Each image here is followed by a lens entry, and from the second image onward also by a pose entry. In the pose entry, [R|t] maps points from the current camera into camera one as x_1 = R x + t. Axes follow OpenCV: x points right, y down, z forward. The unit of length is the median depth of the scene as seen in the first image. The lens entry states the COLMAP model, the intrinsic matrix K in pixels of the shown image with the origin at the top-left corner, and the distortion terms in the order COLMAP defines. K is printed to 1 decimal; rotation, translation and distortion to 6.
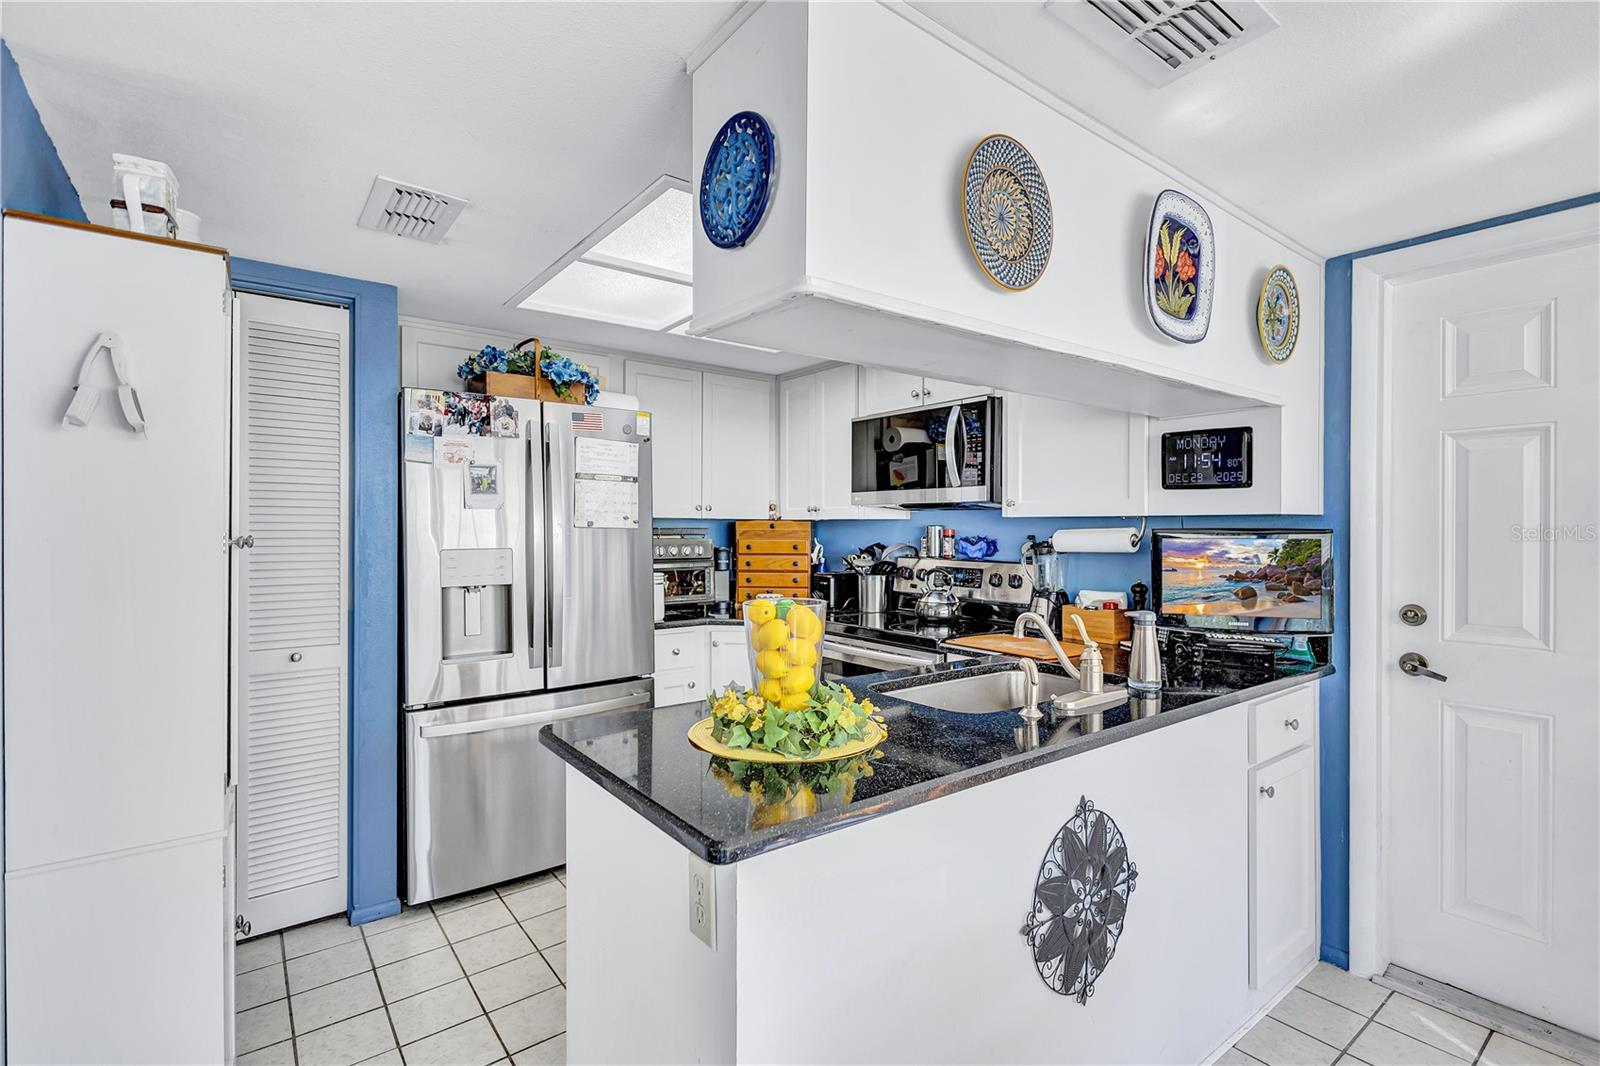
lens RADIAL K [[737.2, 0, 814.1], [0, 737.2, 529.5], [0, 0, 1]] dist [0.009568, -0.005489]
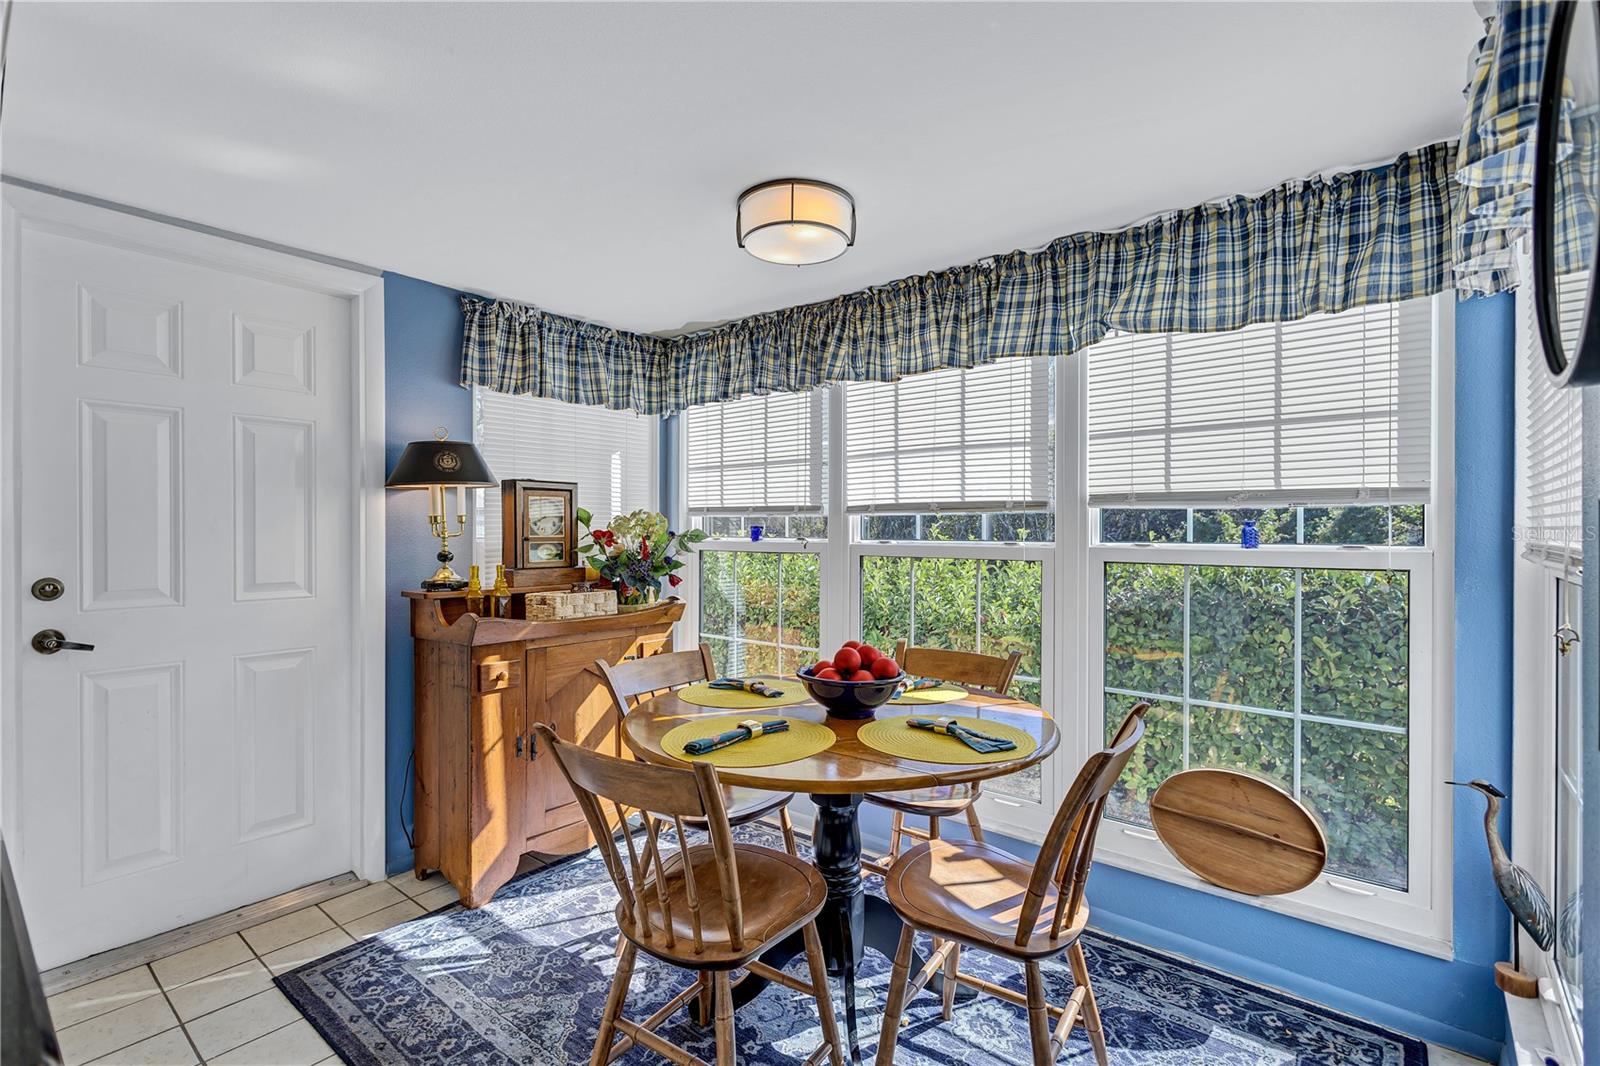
lens RADIAL K [[737.2, 0, 798.7], [0, 737.2, 534.1], [0, 0, 1]] dist [0.009568, -0.005489]
pose [[-0.213597, -0.004263, 0.976913, -0.281931], [0.004105, 0.999978, 0.005261, 0.040496], [-0.976913, 0.005134, -0.213575, 0.247436]]
